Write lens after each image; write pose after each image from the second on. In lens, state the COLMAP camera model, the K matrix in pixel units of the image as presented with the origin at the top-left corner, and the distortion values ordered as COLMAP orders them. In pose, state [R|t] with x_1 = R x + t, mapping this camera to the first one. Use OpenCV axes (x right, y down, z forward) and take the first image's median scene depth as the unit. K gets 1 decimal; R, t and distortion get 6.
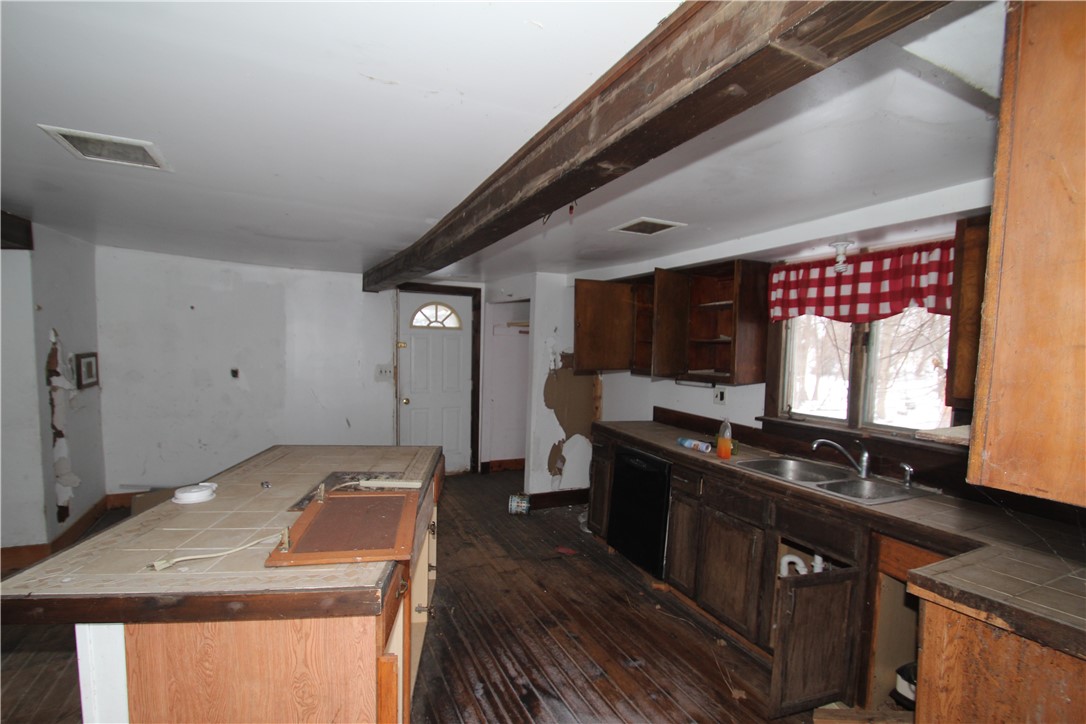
lens RADIAL K [[499.3, 0, 542.9], [0, 499.3, 359.0], [0, 0, 1]] dist [-0.005290, -0.001103]
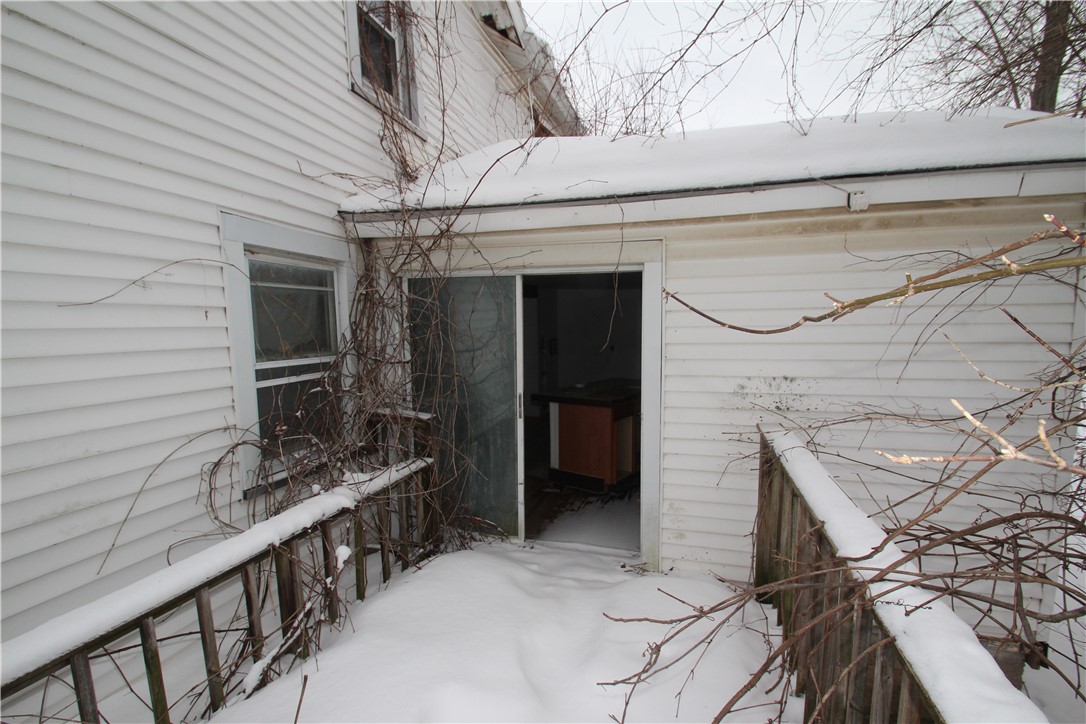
lens RADIAL K [[499.3, 0, 545.0], [0, 499.3, 362.0], [0, 0, 1]] dist [-0.005290, -0.001103]
pose [[0.722818, 0.031502, -0.690320, 0.625675], [-0.009352, 0.999315, 0.035811, 0.014594], [0.690976, -0.019429, 0.722617, -0.670467]]
